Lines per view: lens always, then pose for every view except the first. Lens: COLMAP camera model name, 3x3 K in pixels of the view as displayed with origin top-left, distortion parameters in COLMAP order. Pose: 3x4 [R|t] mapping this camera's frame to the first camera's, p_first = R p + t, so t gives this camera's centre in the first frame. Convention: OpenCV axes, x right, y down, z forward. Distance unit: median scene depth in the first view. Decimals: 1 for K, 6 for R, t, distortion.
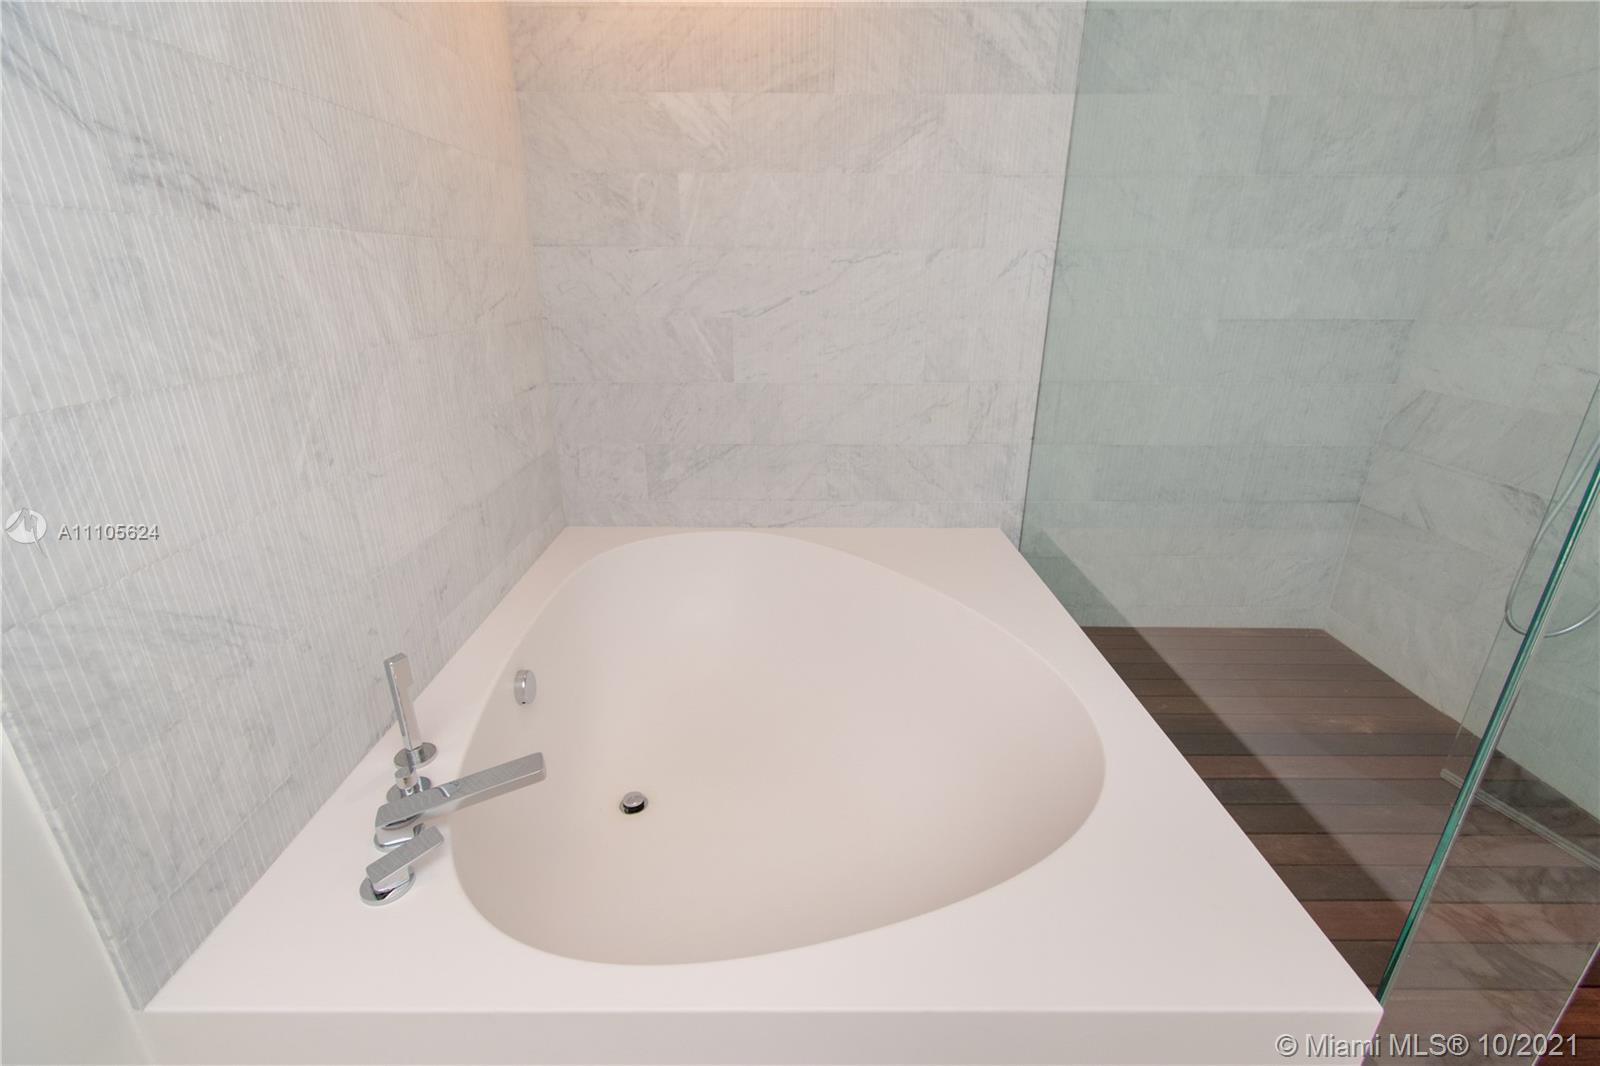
lens RADIAL K [[678.8, 0, 800.9], [0, 678.8, 540.5], [0, 0, 1]] dist [0.000048, -0.000031]
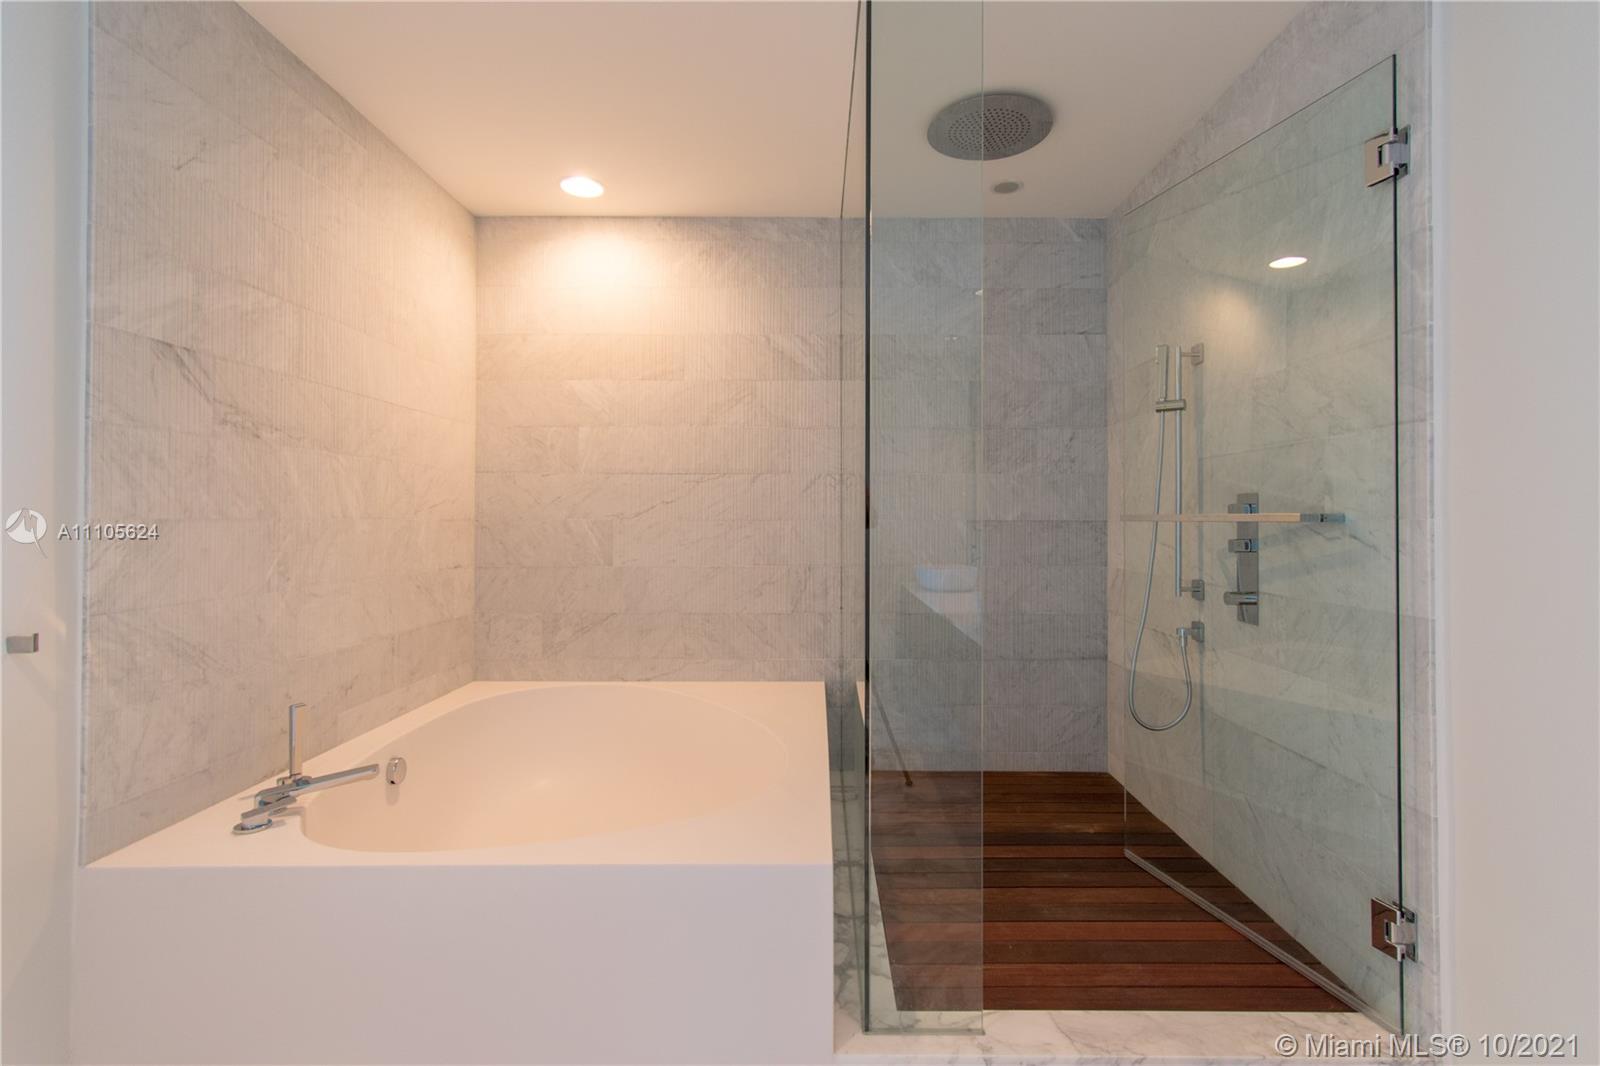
lens RADIAL K [[702.2, 0, 806.2], [0, 702.2, 533.9], [0, 0, 1]] dist [0.002561, -0.000449]
pose [[0.999999, -0.001297, -0.000359, 0.303202], [0.001089, 0.936997, -0.349335, 0.204946], [0.000790, 0.349334, 0.936998, -0.340068]]
